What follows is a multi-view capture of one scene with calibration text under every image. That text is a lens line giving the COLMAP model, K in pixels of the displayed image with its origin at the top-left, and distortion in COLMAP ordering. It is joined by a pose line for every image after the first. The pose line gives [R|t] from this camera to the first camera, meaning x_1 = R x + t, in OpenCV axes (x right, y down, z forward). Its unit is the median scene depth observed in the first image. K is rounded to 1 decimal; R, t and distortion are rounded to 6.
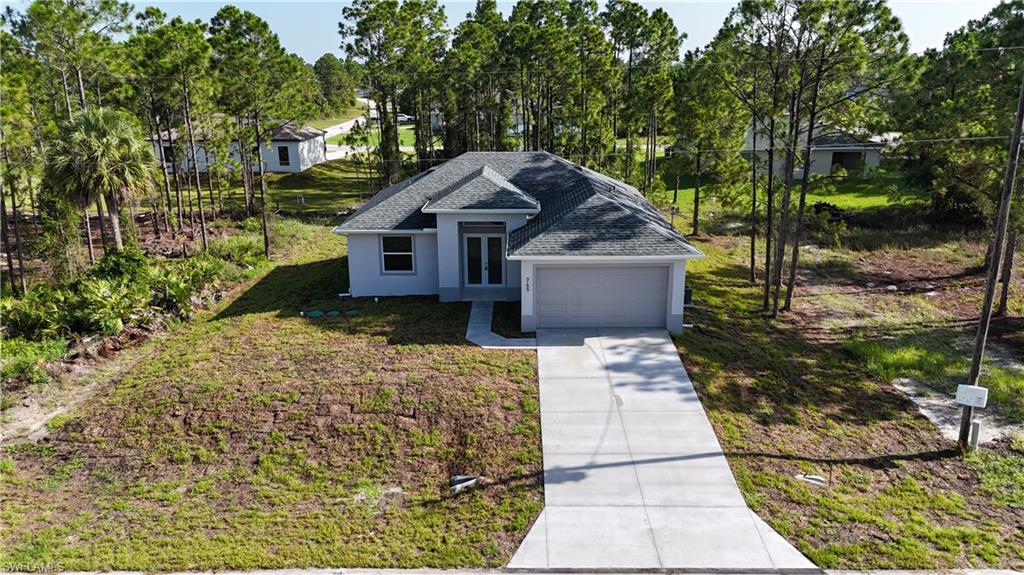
lens RADIAL K [[760.3, 0, 512.8], [0, 760.3, 286.4], [0, 0, 1]] dist [0.046945, -0.045850]
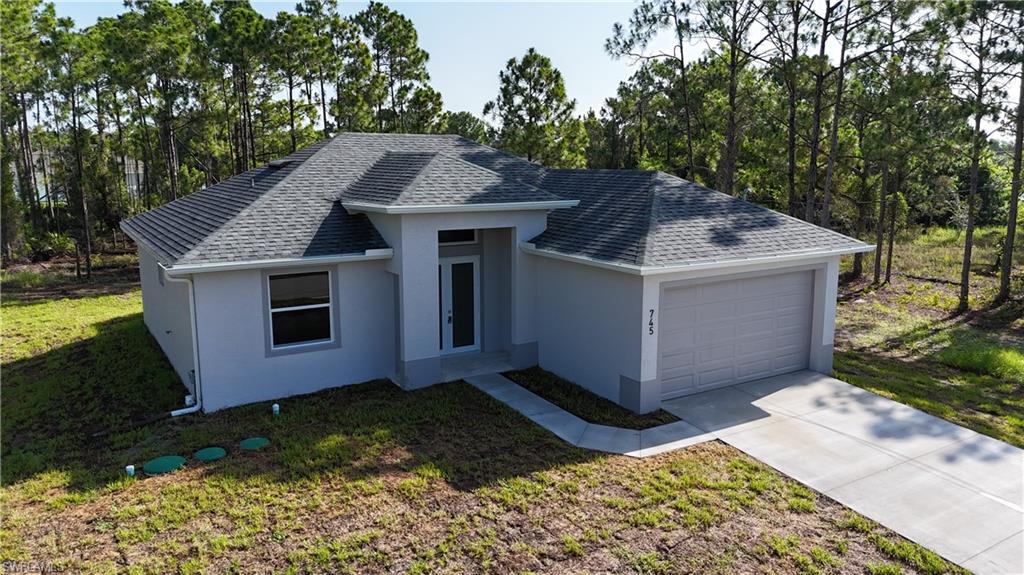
lens RADIAL K [[760.3, 0, 512.0], [0, 760.3, 280.7], [0, 0, 1]] dist [0.046945, -0.045850]
pose [[0.848282, -0.081771, 0.523193, -0.364382], [0.140947, 0.987230, -0.074230, -0.005384], [-0.510442, 0.136710, 0.848976, 0.627544]]
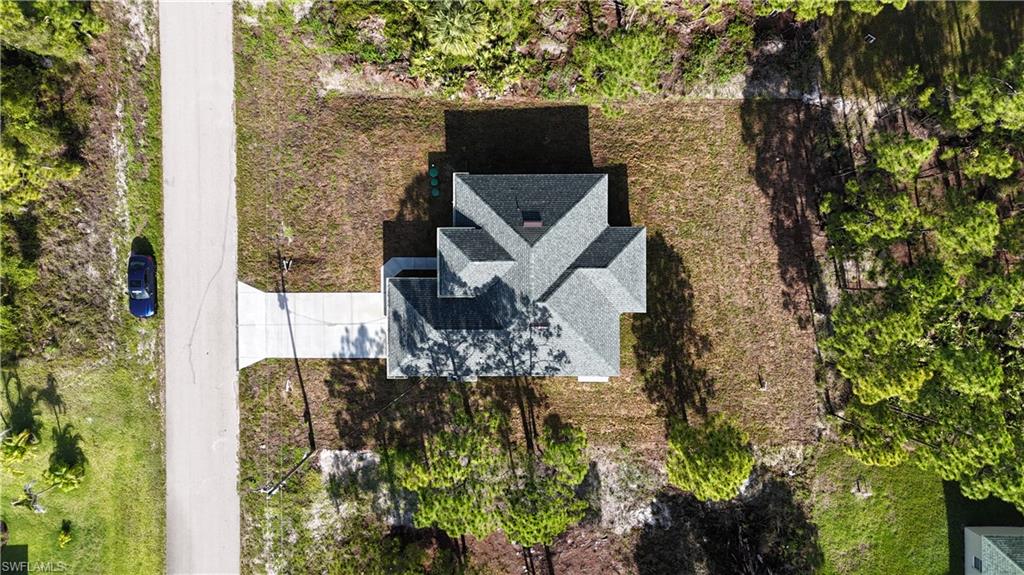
lens RADIAL K [[760.3, 0, 502.8], [0, 760.3, 284.8], [0, 0, 1]] dist [0.046945, -0.045850]
pose [[0.012698, 0.999677, 0.022034, -0.032085], [-0.255640, -0.018058, 0.966603, -2.096454], [0.966689, -0.017906, 0.255328, 0.810959]]
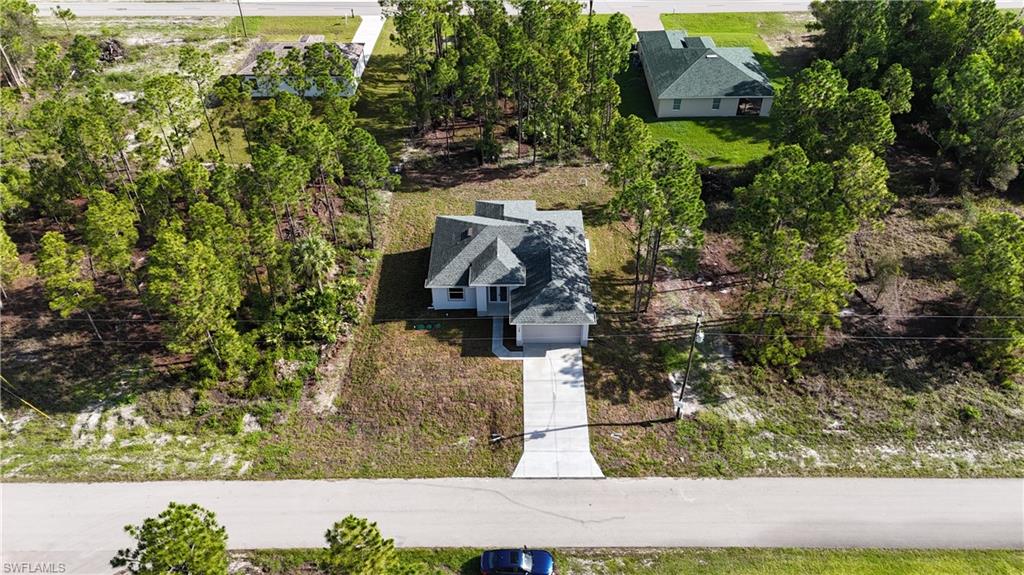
lens RADIAL K [[760.3, 0, 513.2], [0, 760.3, 283.4], [0, 0, 1]] dist [0.046945, -0.045850]
pose [[0.999981, -0.004543, 0.004253, -0.007822], [0.002438, 0.914782, 0.403940, -1.110775], [-0.005725, -0.403922, 0.914775, -1.080411]]
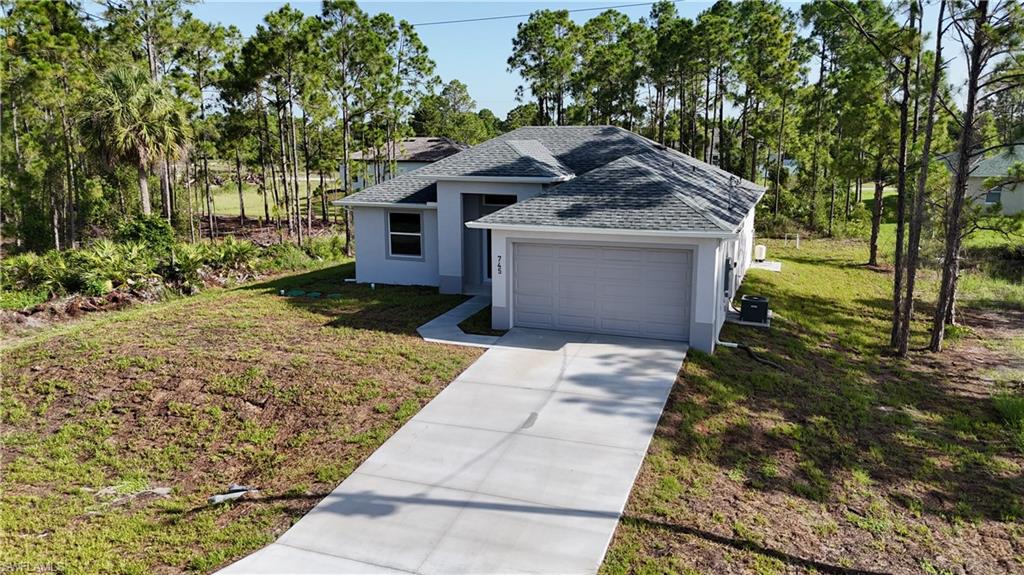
lens RADIAL K [[760.3, 0, 512.4], [0, 760.3, 285.0], [0, 0, 1]] dist [0.046945, -0.045850]
pose [[0.938973, 0.069149, -0.336969, 0.304145], [-0.096749, 0.993132, -0.065795, 0.069953], [0.330105, 0.094381, 0.939214, 0.320900]]
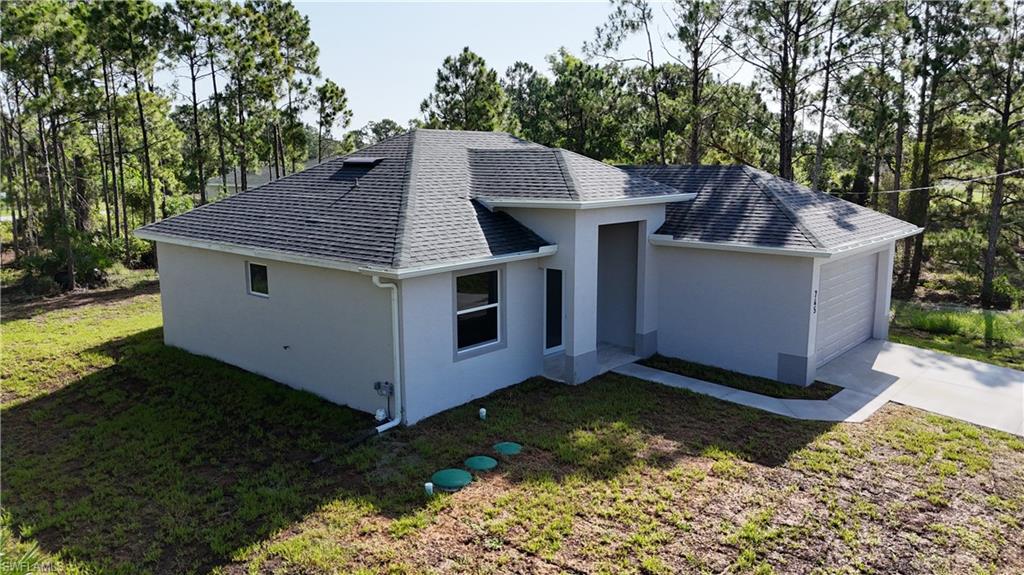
lens RADIAL K [[760.3, 0, 509.2], [0, 760.3, 282.9], [0, 0, 1]] dist [0.046945, -0.045850]
pose [[0.656652, -0.120242, 0.744547, -0.612174], [0.204466, 0.978620, -0.022284, -0.055318], [-0.725949, 0.166867, 0.667198, 0.823204]]
